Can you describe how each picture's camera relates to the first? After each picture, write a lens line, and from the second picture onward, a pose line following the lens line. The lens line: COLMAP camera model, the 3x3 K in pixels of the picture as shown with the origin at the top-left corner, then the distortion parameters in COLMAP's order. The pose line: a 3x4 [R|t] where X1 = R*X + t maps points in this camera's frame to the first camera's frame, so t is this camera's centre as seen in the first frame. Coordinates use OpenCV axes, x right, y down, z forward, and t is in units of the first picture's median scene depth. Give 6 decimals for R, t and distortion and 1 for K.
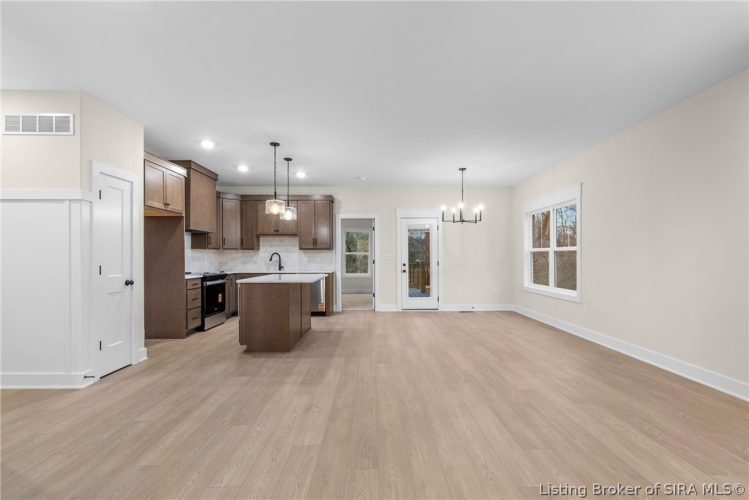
lens RADIAL K [[340.2, 0, 374.9], [0, 340.2, 256.6], [0, 0, 1]] dist [-0.009924, 0.005161]
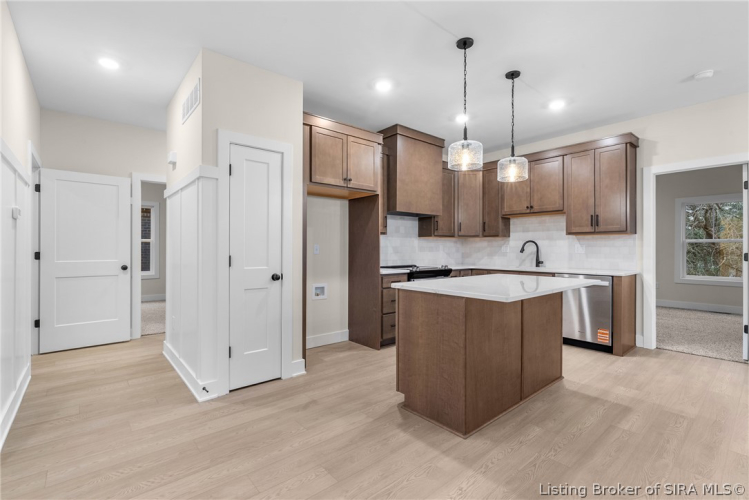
lens RADIAL K [[340.2, 0, 376.3], [0, 340.2, 248.9], [0, 0, 1]] dist [-0.009924, 0.005161]
pose [[0.645689, 0.002640, -0.763596, 0.035185], [-0.000398, 0.999995, 0.003120, 0.005020], [0.763600, -0.001710, 0.645687, 0.488752]]
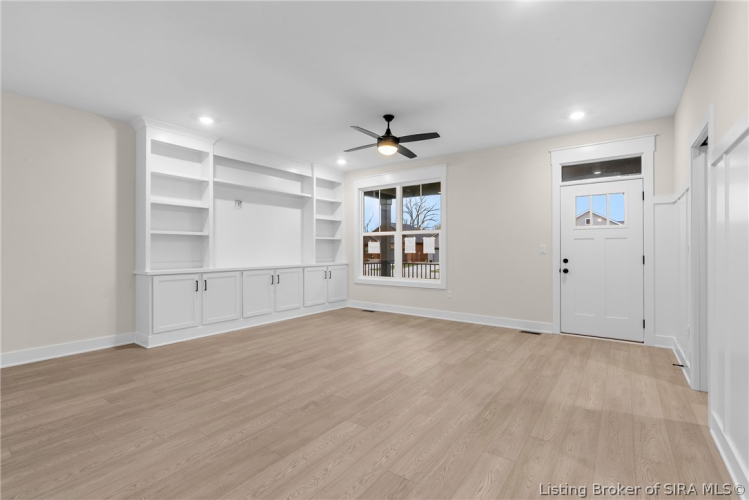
lens RADIAL K [[340.2, 0, 379.2], [0, 340.2, 247.4], [0, 0, 1]] dist [-0.009924, 0.005161]
pose [[-0.808468, 0.003208, 0.588531, -0.377962], [-0.001738, 0.999968, -0.007837, 0.003691], [-0.588538, -0.007359, -0.808436, 0.774682]]
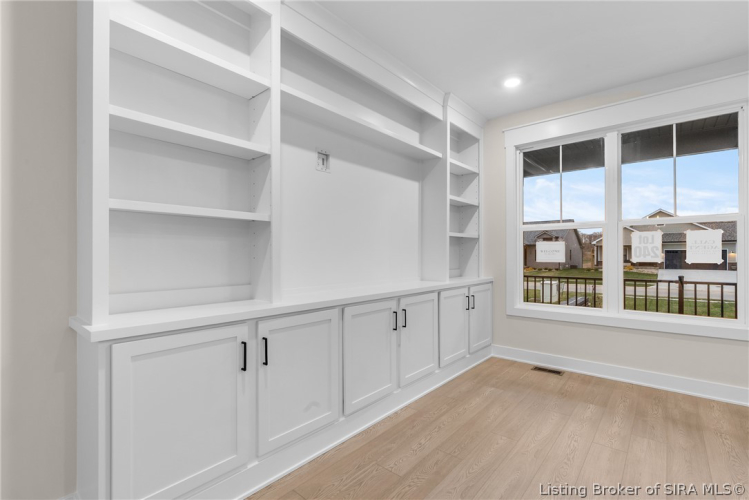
lens RADIAL K [[340.2, 0, 378.6], [0, 340.2, 251.2], [0, 0, 1]] dist [-0.009924, 0.005161]
pose [[-0.757578, 0.006913, 0.652709, 0.209246], [-0.000547, 0.999937, -0.011225, 0.000988], [-0.652745, -0.008861, -0.757526, 0.505180]]
